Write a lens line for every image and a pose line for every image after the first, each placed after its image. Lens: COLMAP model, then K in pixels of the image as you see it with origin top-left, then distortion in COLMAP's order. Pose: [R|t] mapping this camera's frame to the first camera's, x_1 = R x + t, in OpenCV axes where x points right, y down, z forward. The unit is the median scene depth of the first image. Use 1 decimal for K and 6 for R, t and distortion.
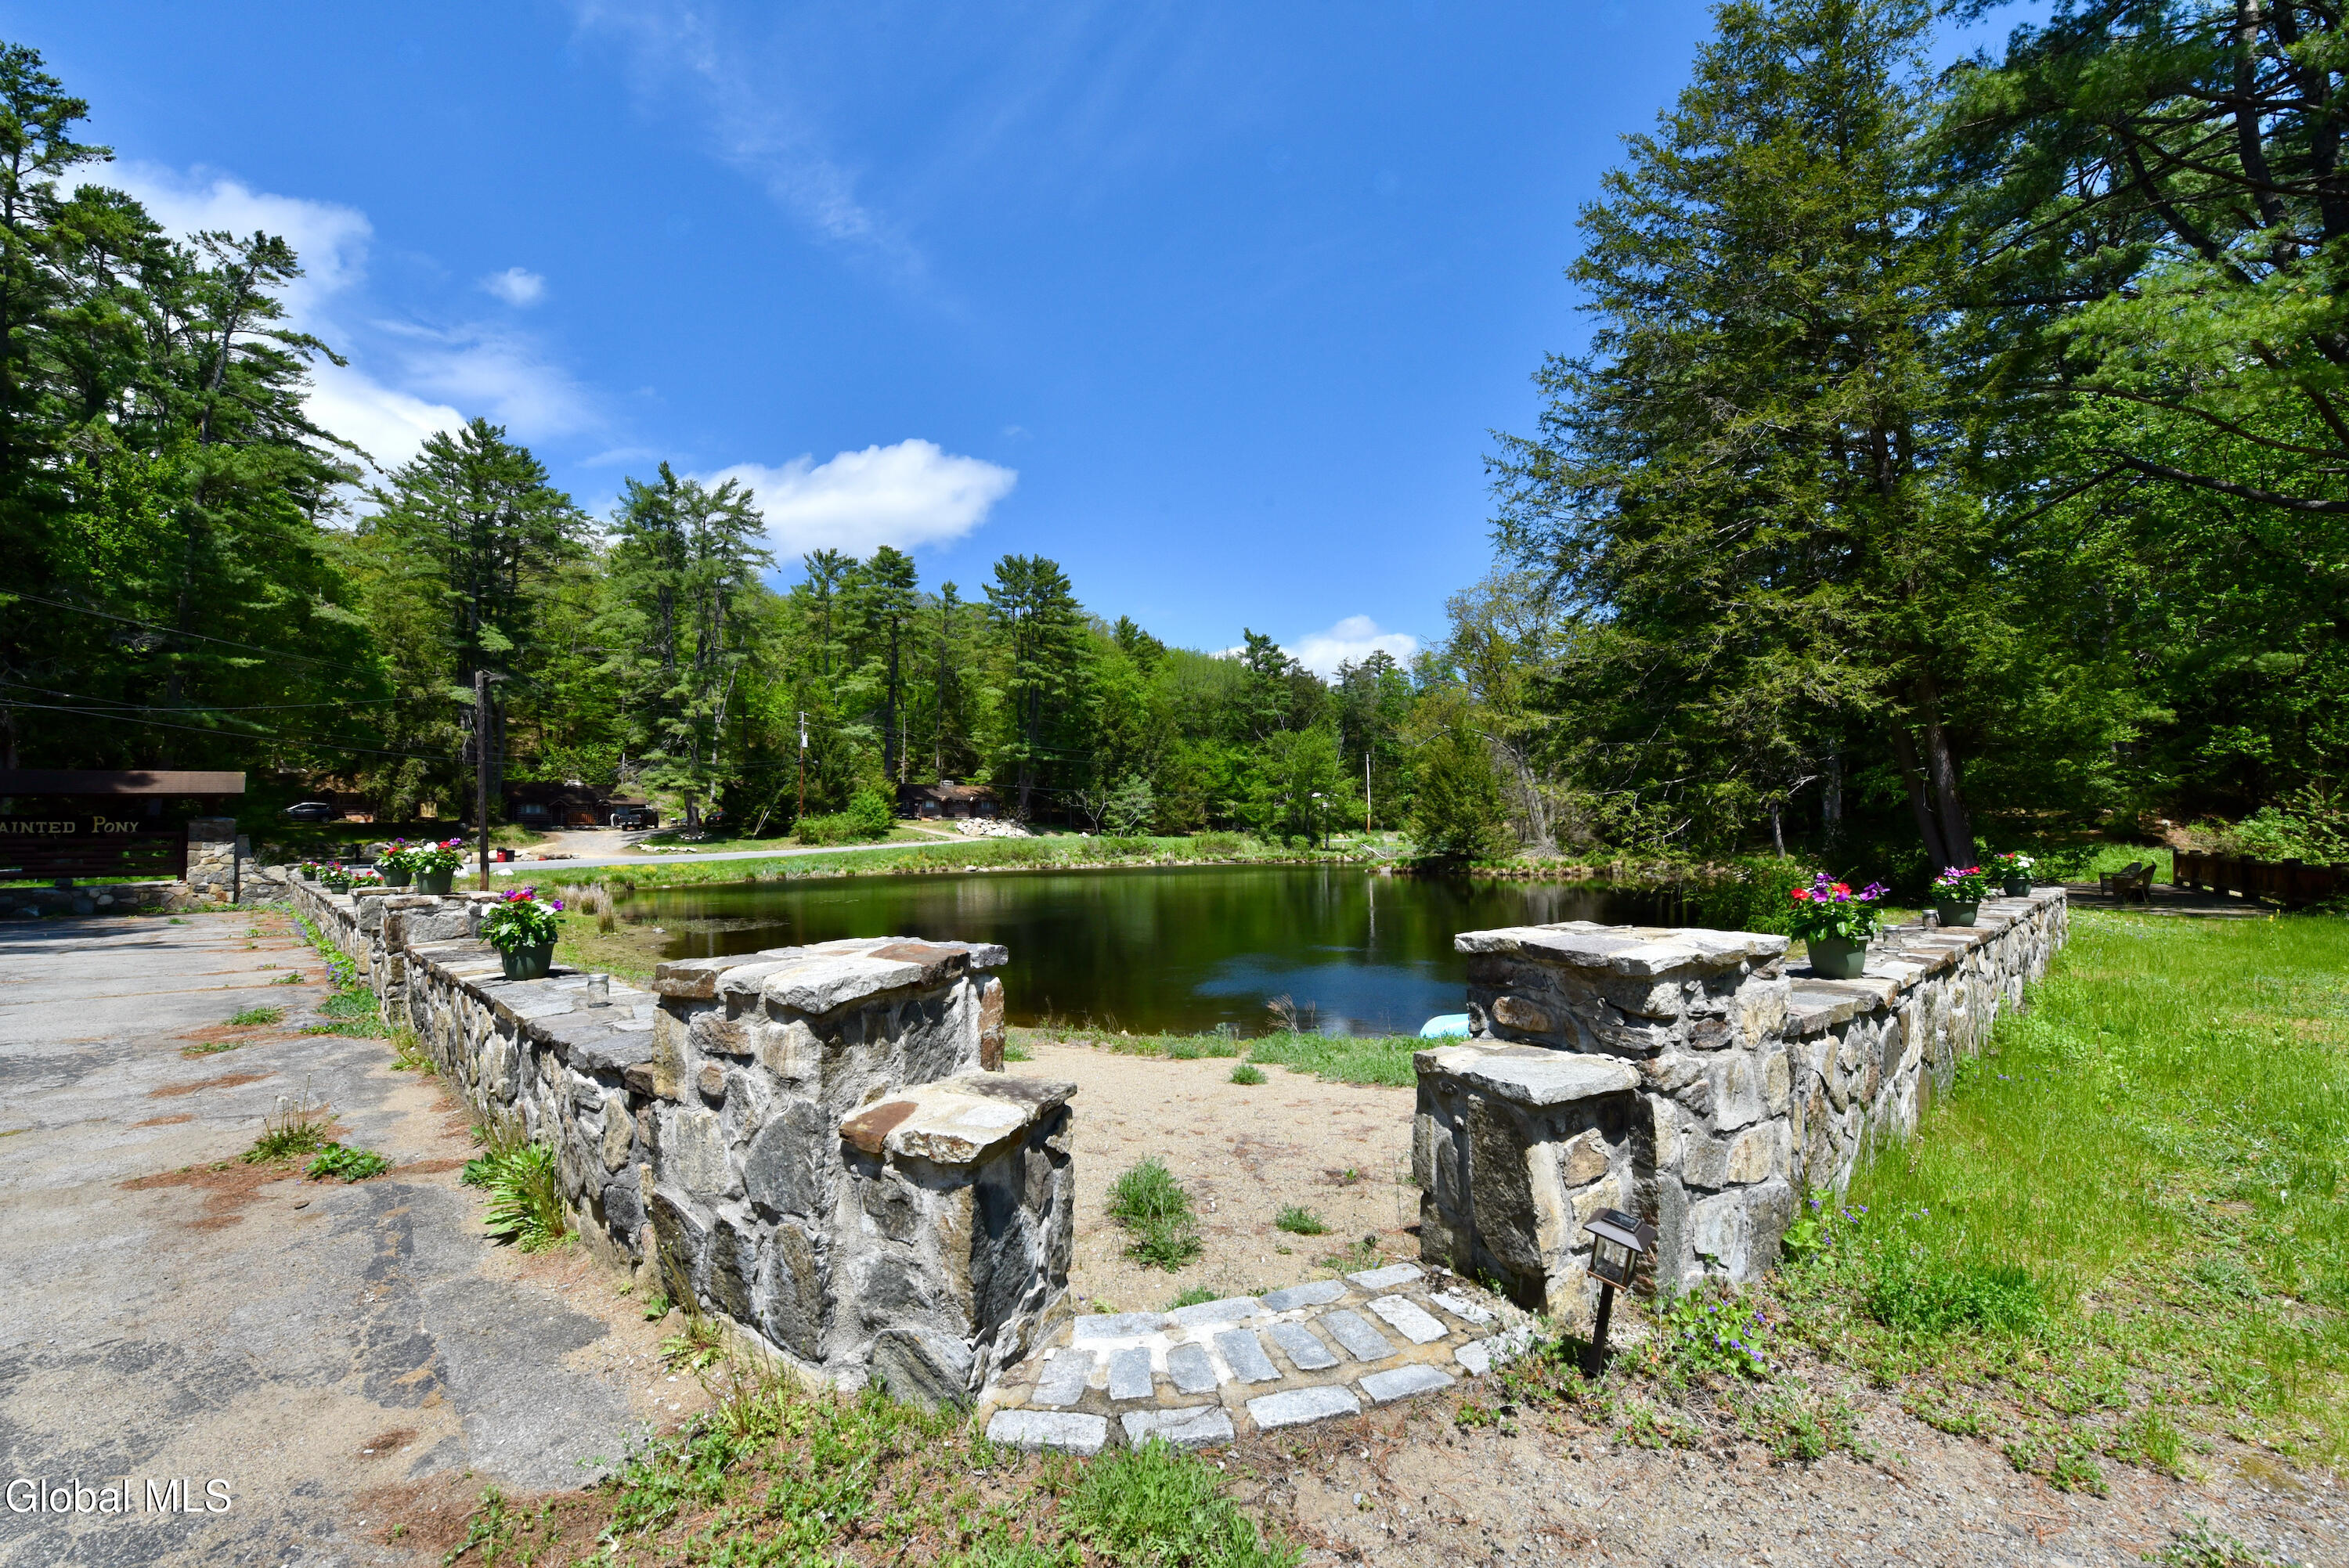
lens RADIAL K [[943.6, 0, 1174.1], [0, 943.6, 794.6], [0, 0, 1]] dist [-0.017341, -0.000956]
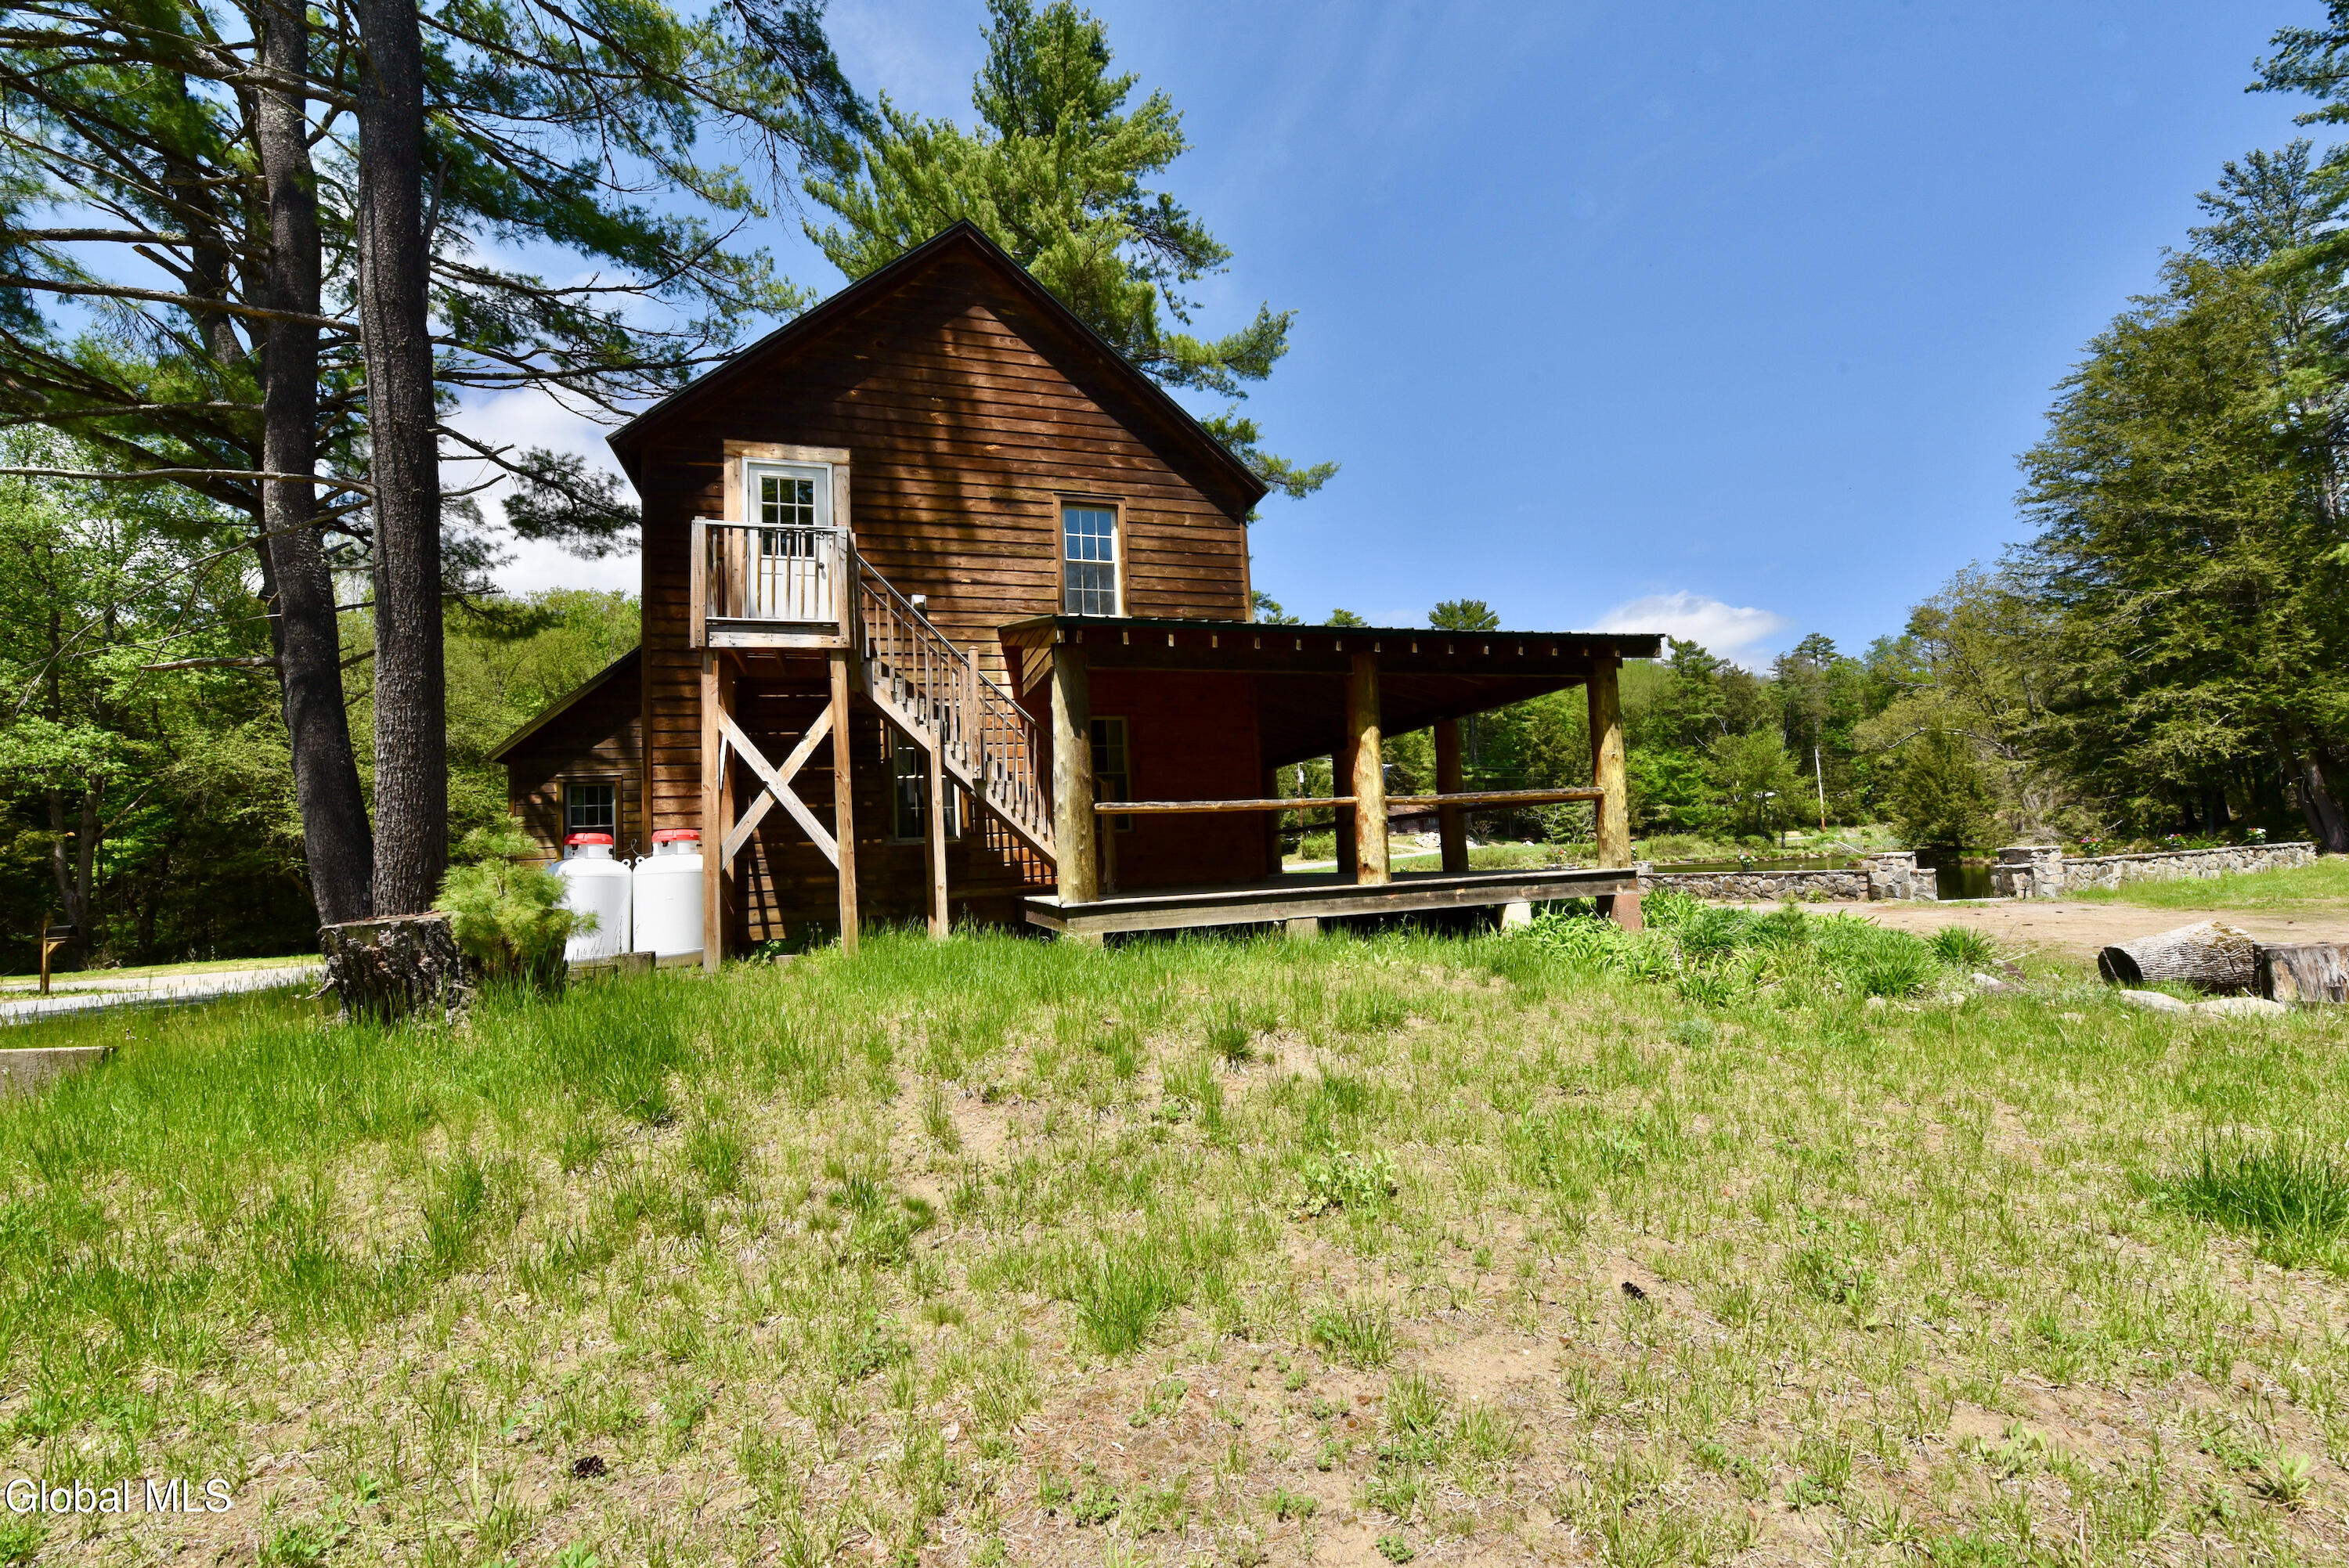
lens RADIAL K [[943.6, 0, 1179.1], [0, 943.6, 782.3], [0, 0, 1]] dist [-0.017341, -0.000956]
pose [[0.927376, -0.065185, -0.368409, -0.070687], [0.054914, 0.997756, -0.038309, -0.010171], [0.370079, 0.015296, 0.928874, -0.196760]]
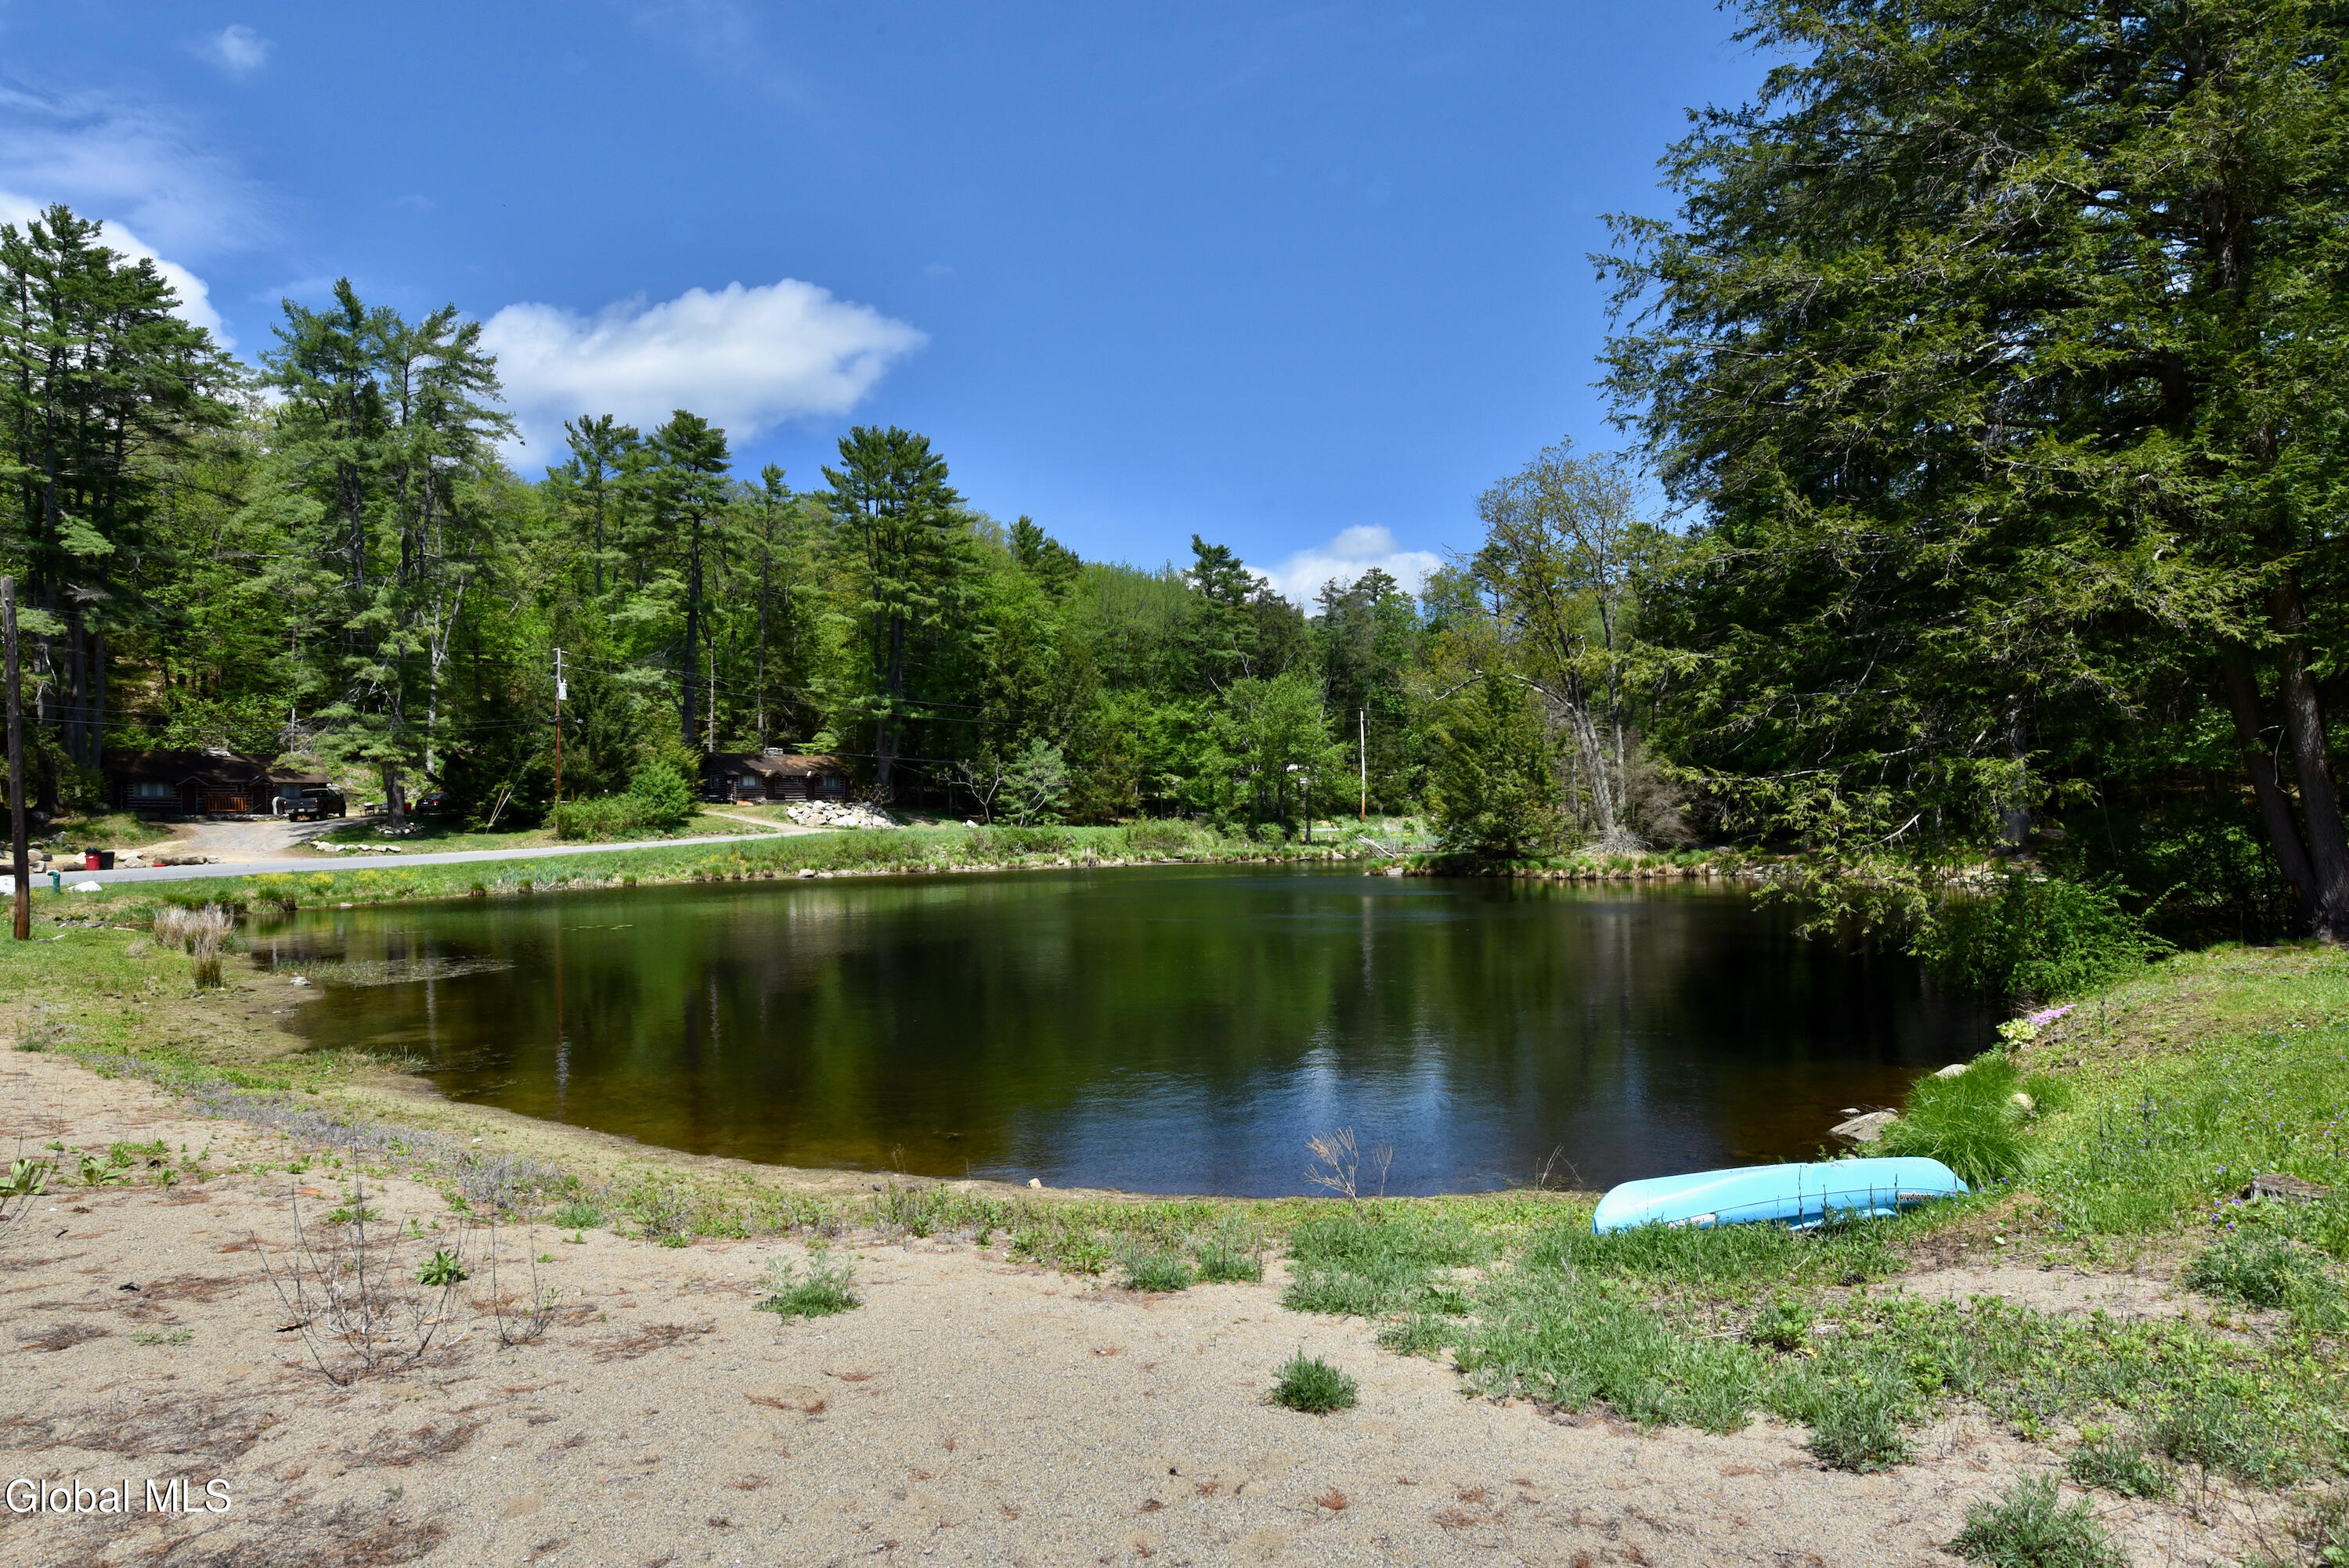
lens RADIAL K [[1285.1, 0, 1174.9], [0, 1285.1, 791.8], [0, 0, 1]] dist [-0.007419, -0.000597]
pose [[0.997990, -0.003142, 0.063295, -0.001862], [0.001902, 0.999805, 0.019649, -0.000341], [-0.063345, -0.019490, 0.997801, 0.025467]]
